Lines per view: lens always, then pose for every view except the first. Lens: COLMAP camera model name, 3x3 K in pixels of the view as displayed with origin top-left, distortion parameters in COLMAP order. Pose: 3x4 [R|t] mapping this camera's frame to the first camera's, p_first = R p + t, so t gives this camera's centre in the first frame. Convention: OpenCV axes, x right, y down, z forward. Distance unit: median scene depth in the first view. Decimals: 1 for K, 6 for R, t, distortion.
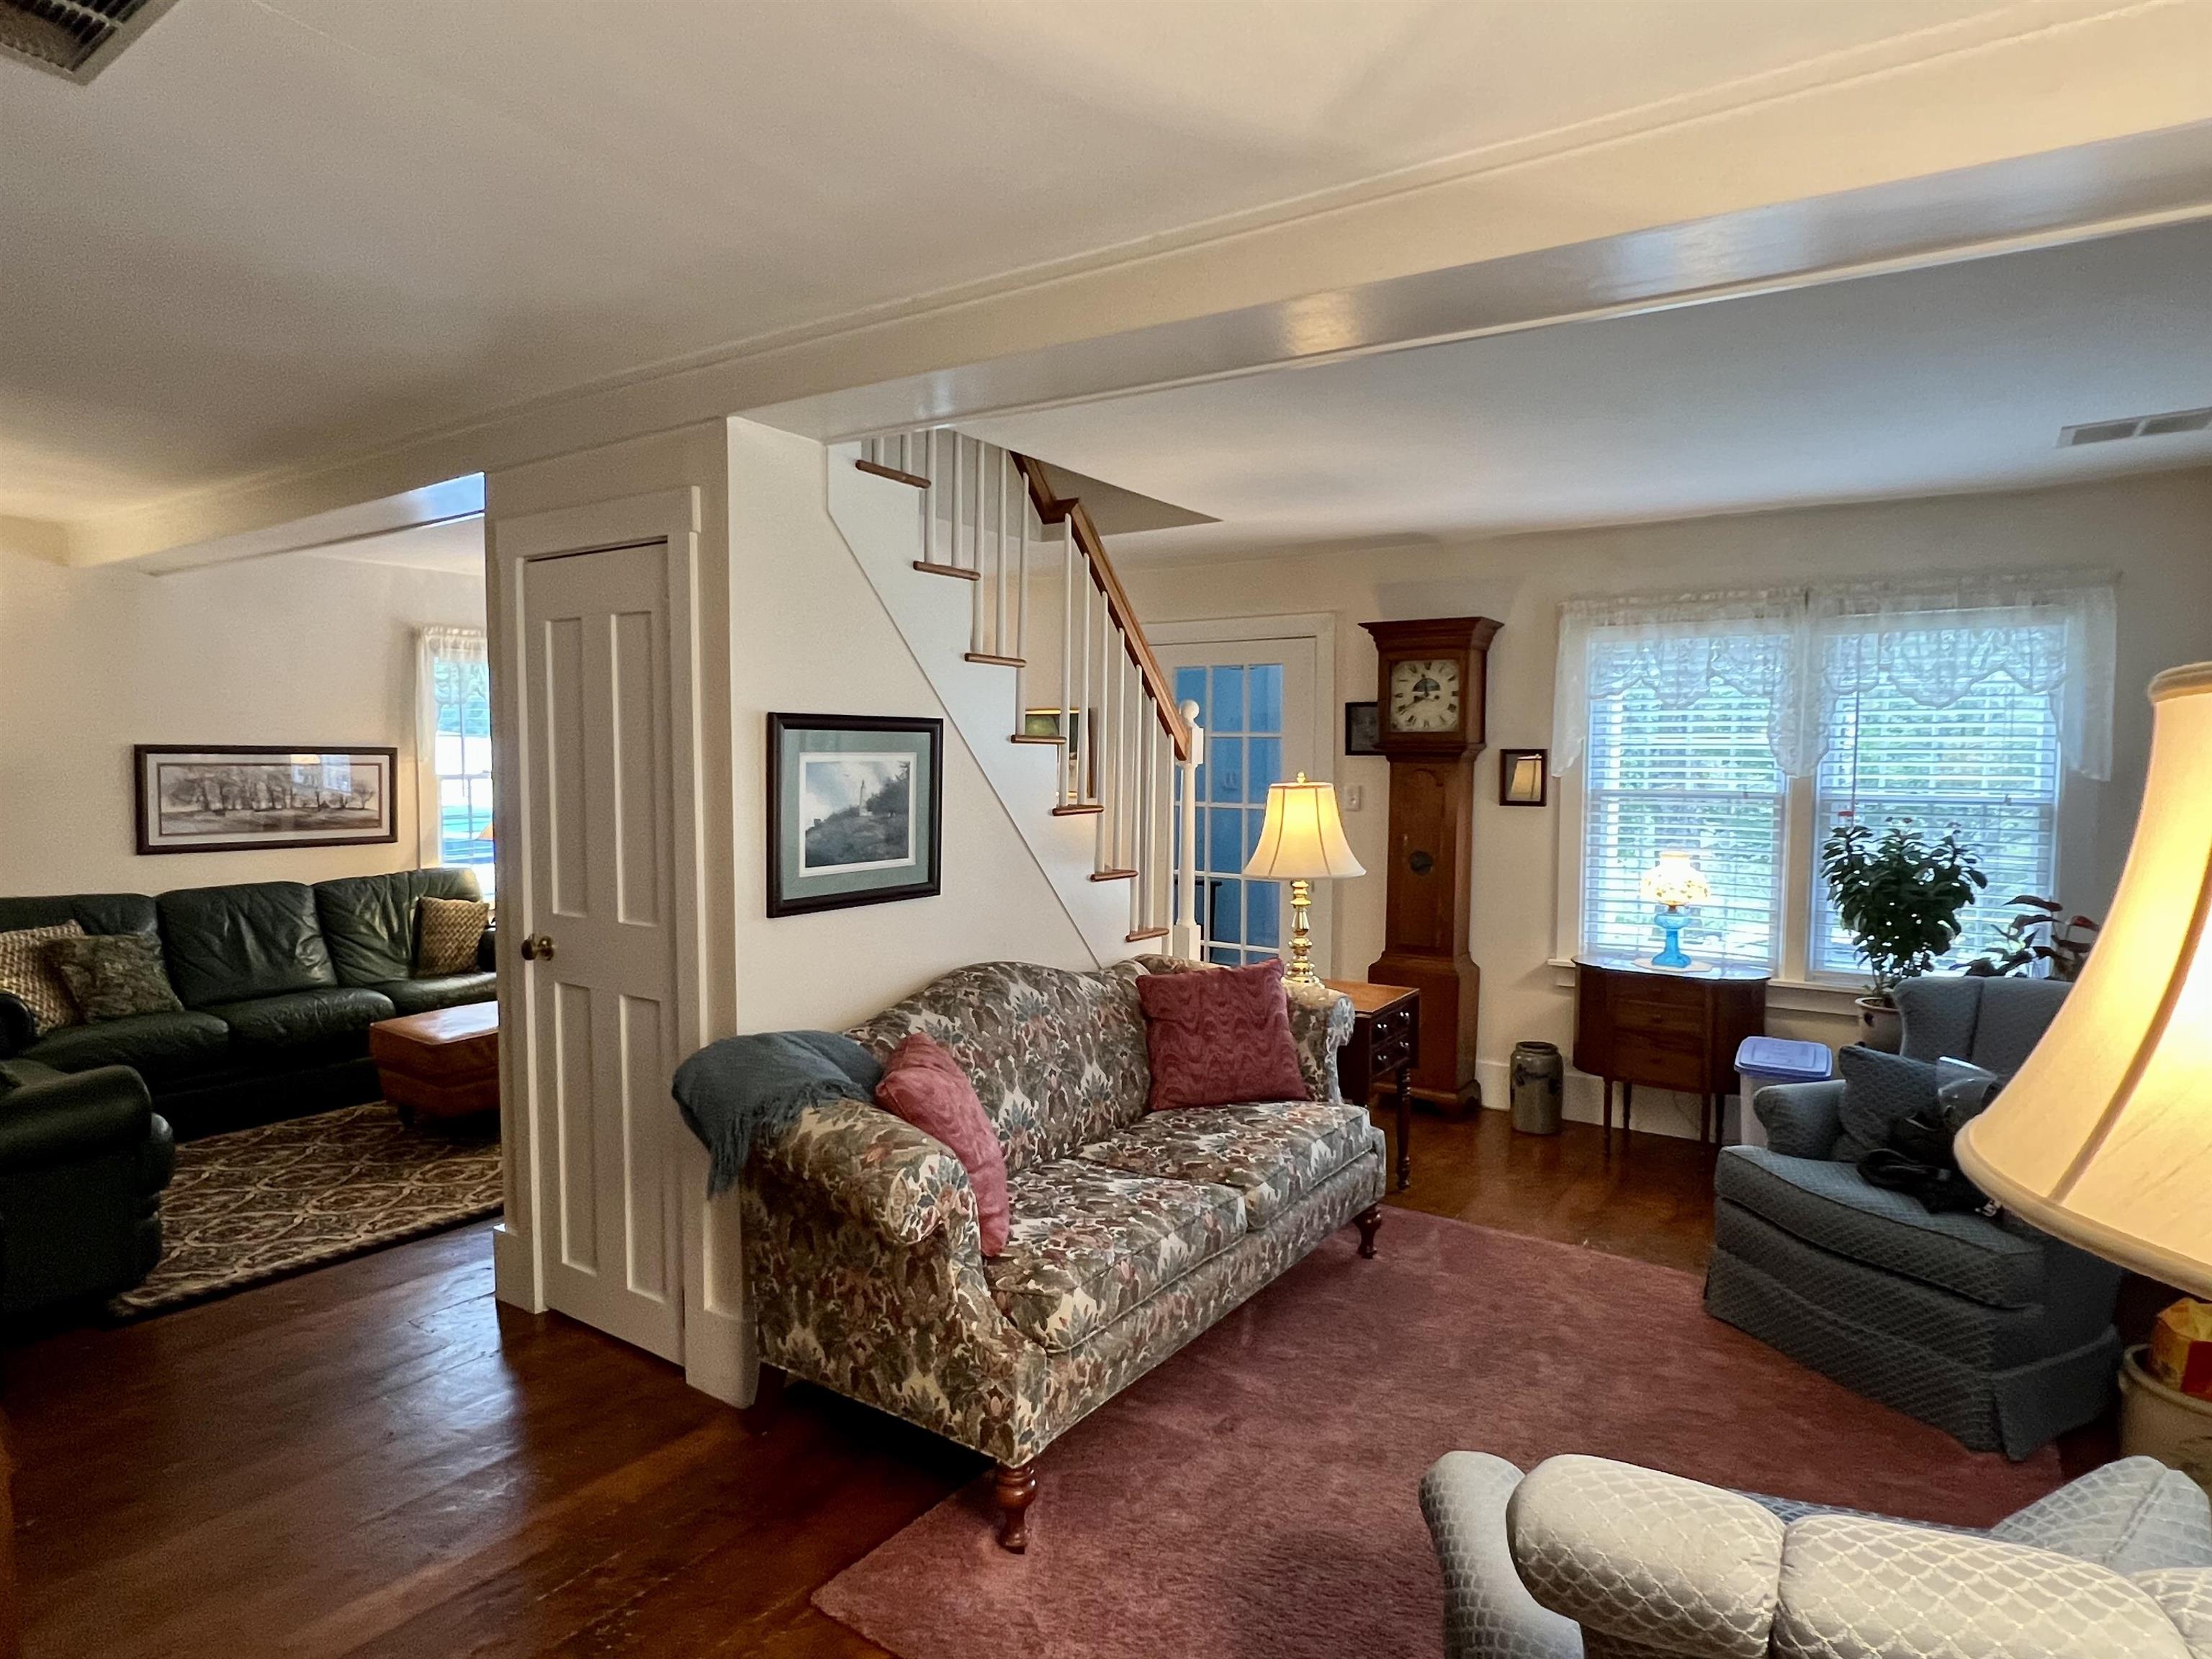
lens RADIAL K [[1242.2, 0, 1082.8], [0, 1242.2, 825.7], [0, 0, 1]] dist [-0.004835, 0.004266]
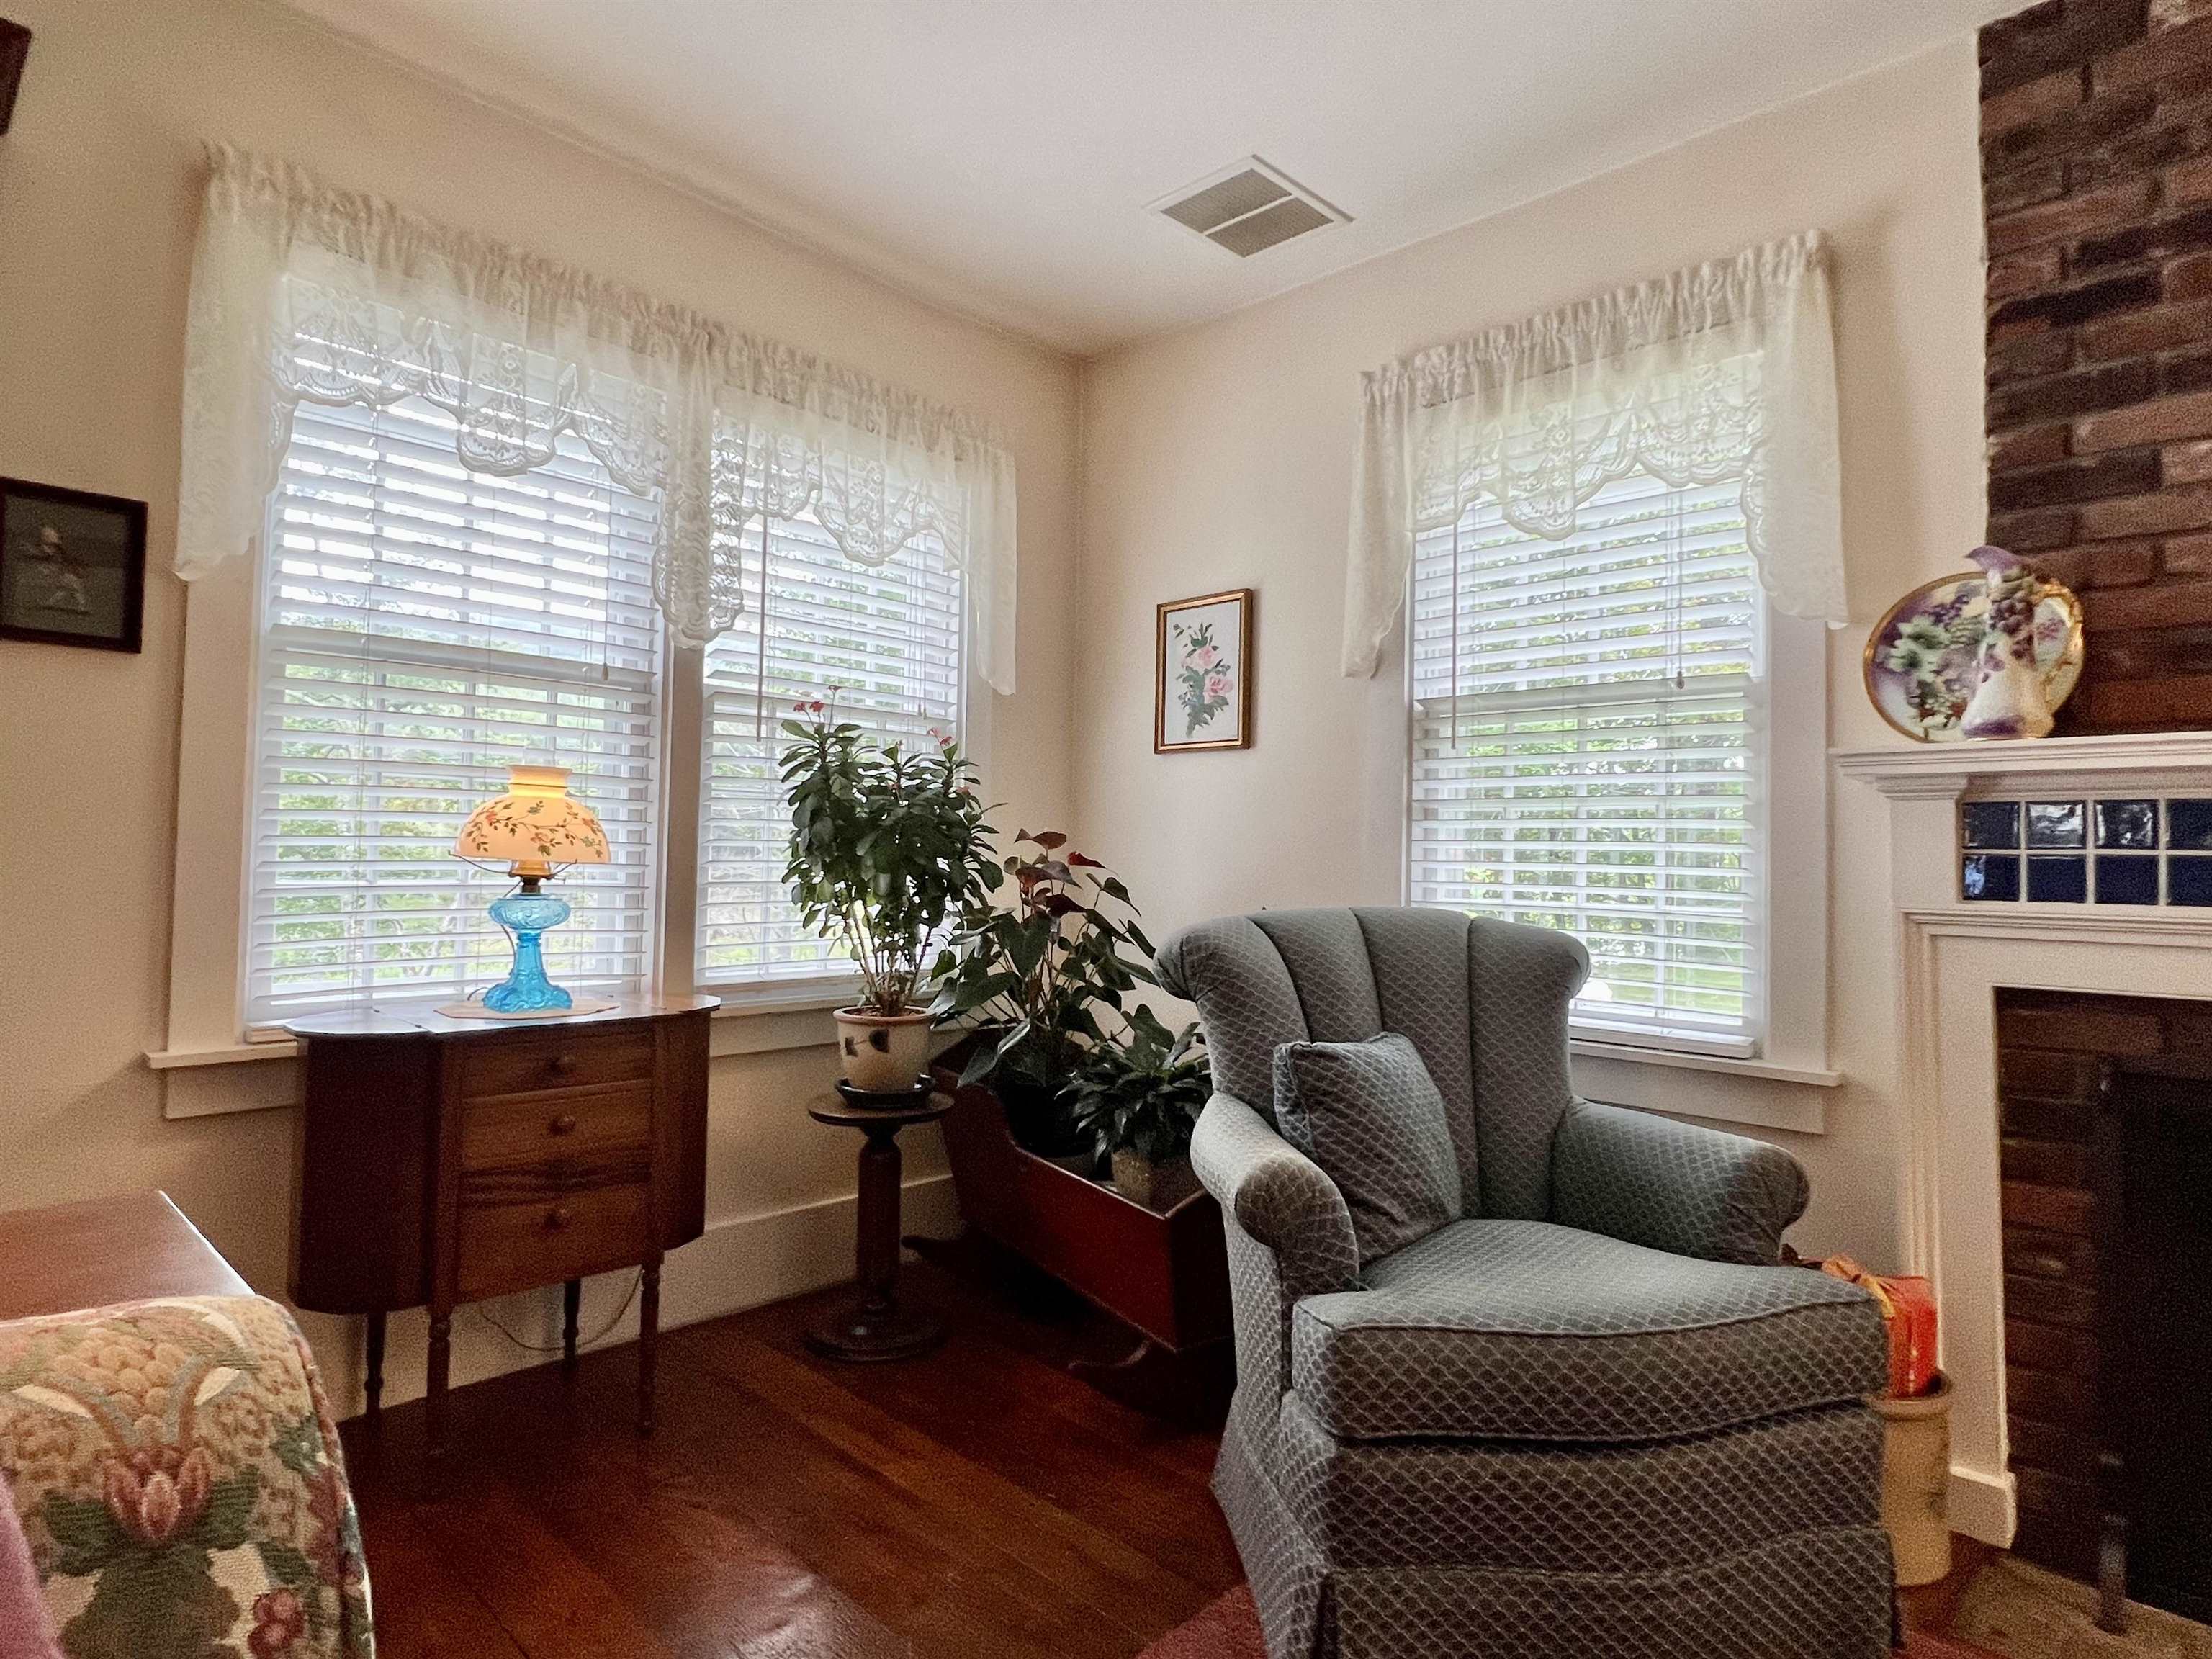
lens RADIAL K [[1197.8, 0, 1095.6], [0, 1197.8, 813.9], [0, 0, 1]] dist [0.002036, -0.002235]
pose [[0.151988, 0.044679, 0.987372, 0.073437], [0.046349, 0.997557, -0.052275, 0.086818], [-0.987295, 0.053709, 0.149546, 0.857707]]
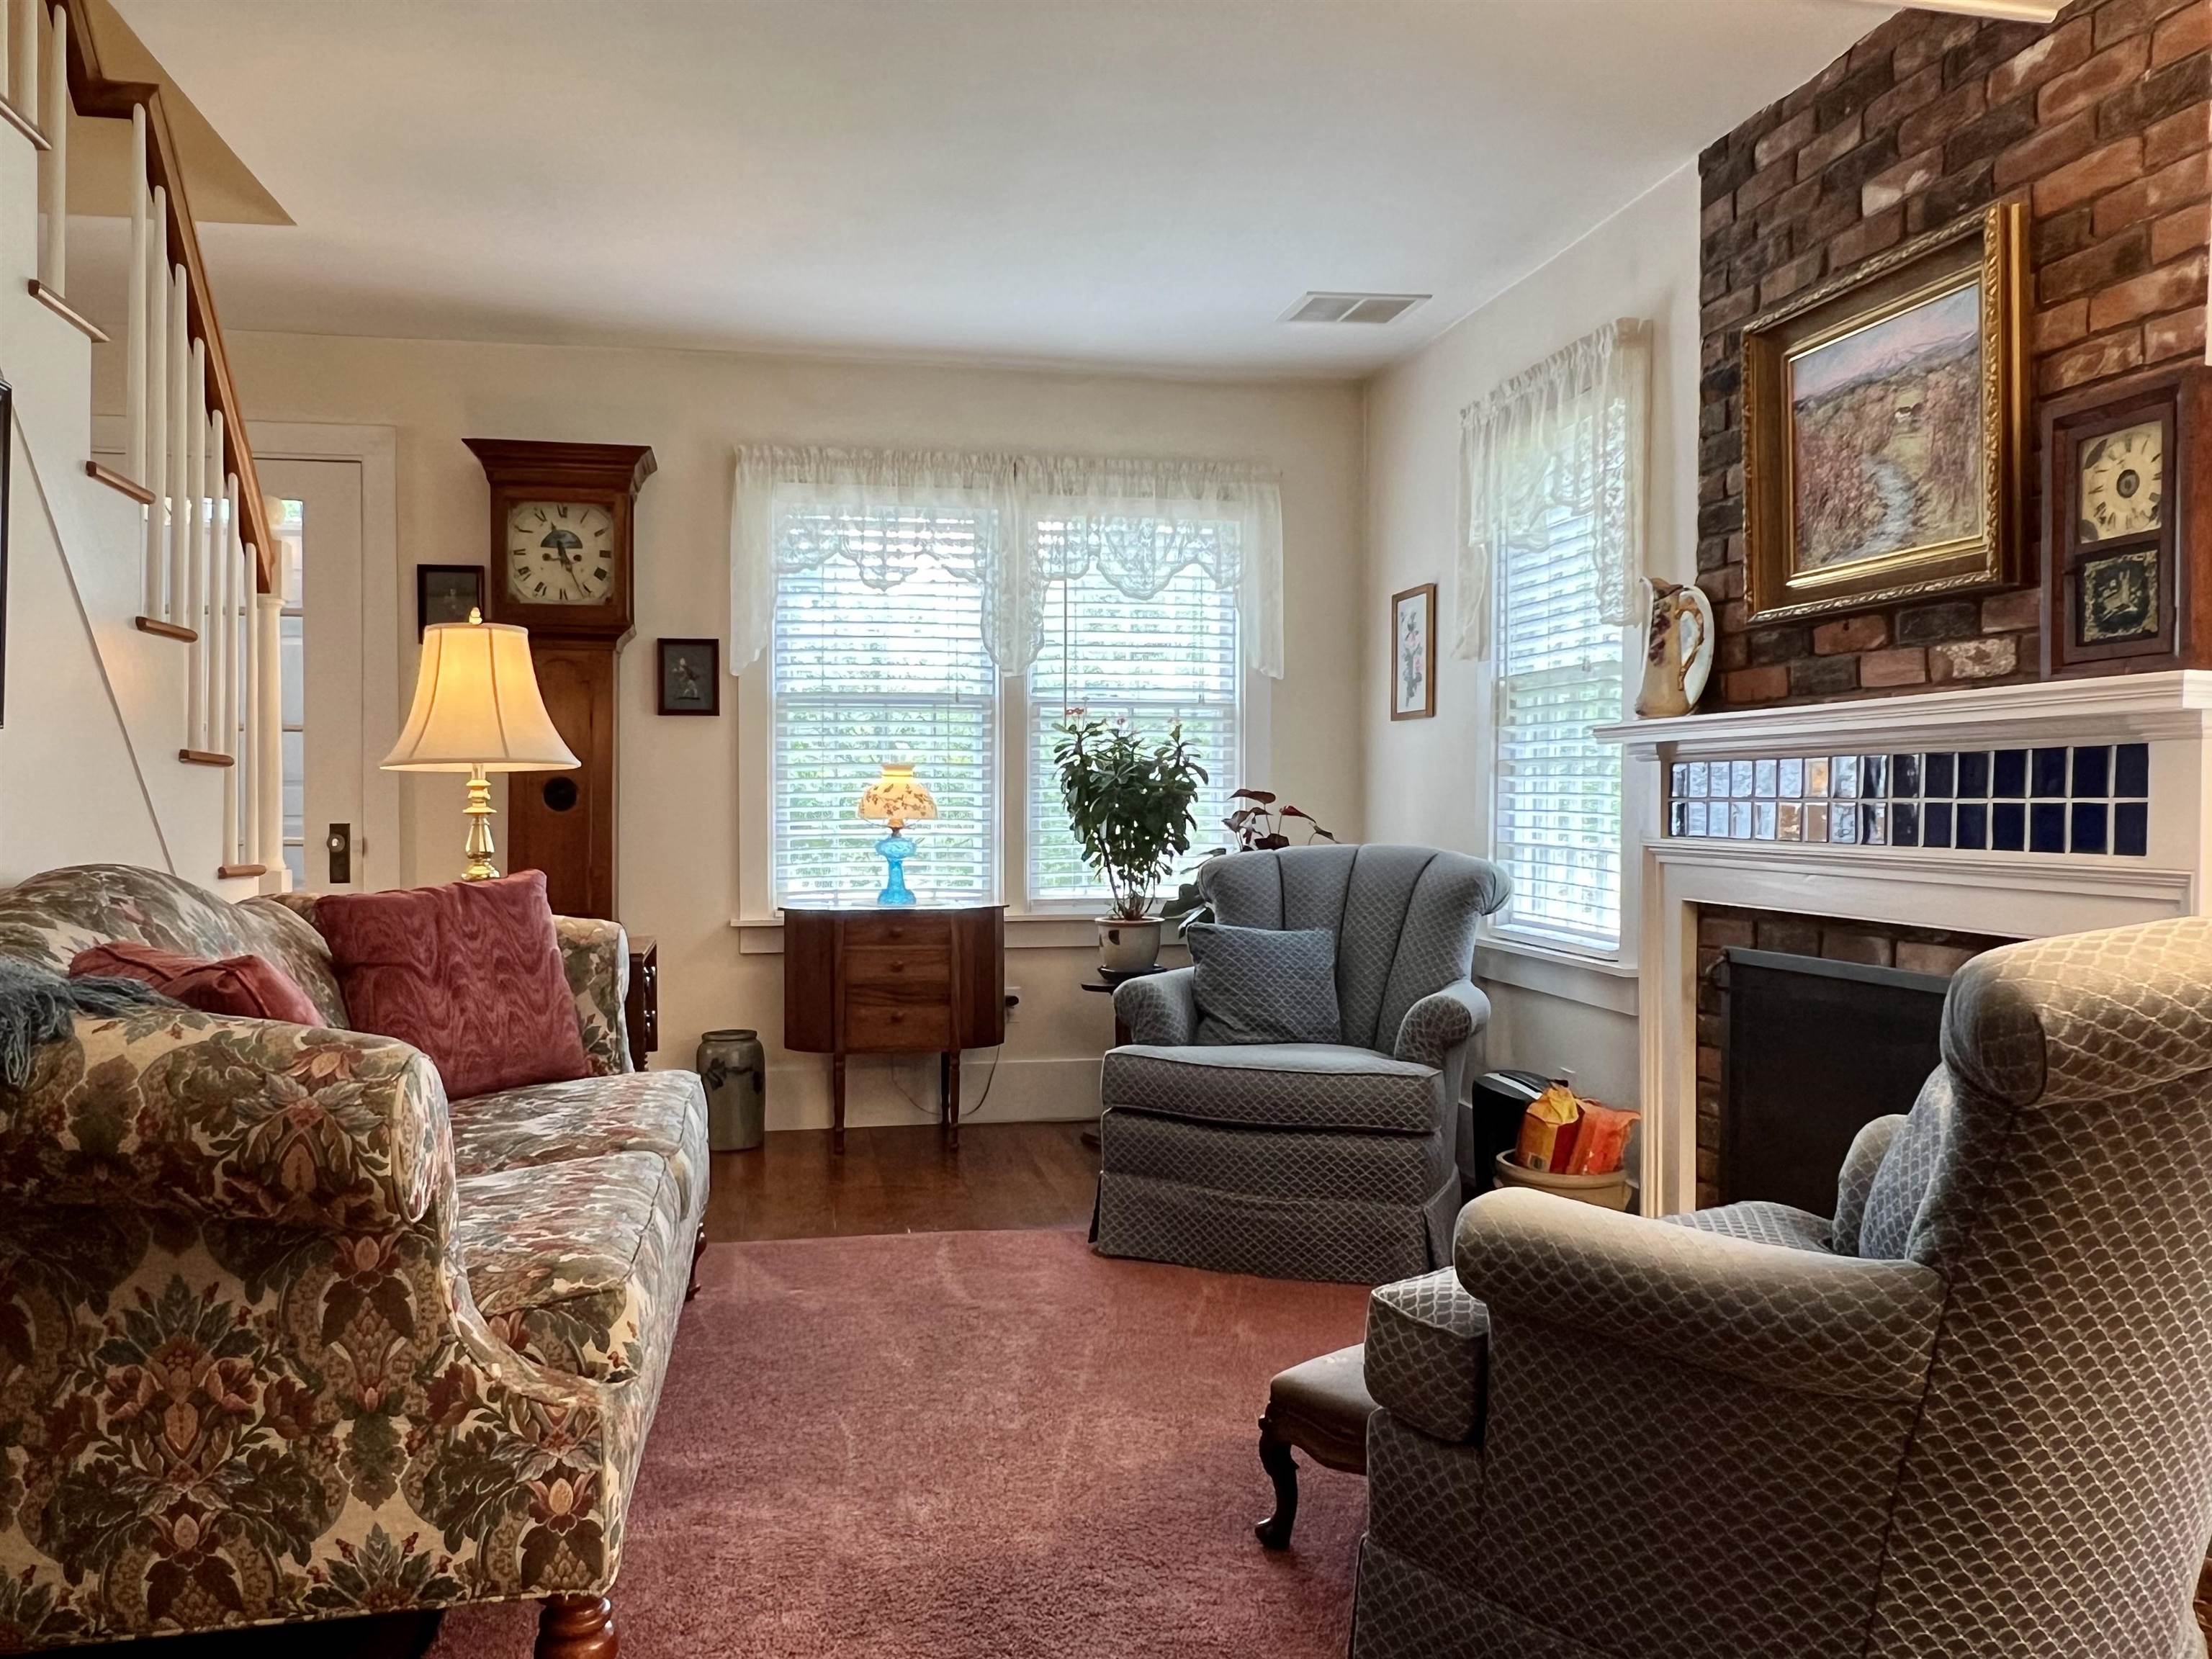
lens RADIAL K [[1684.5, 0, 1097.0], [0, 1684.5, 819.9], [0, 0, 1]] dist [0.006050, -0.024578]
pose [[0.694720, -0.006420, 0.719252, -0.263337], [0.045057, 0.998385, -0.034610, 0.121133], [-0.717868, 0.056452, 0.693887, 0.172925]]
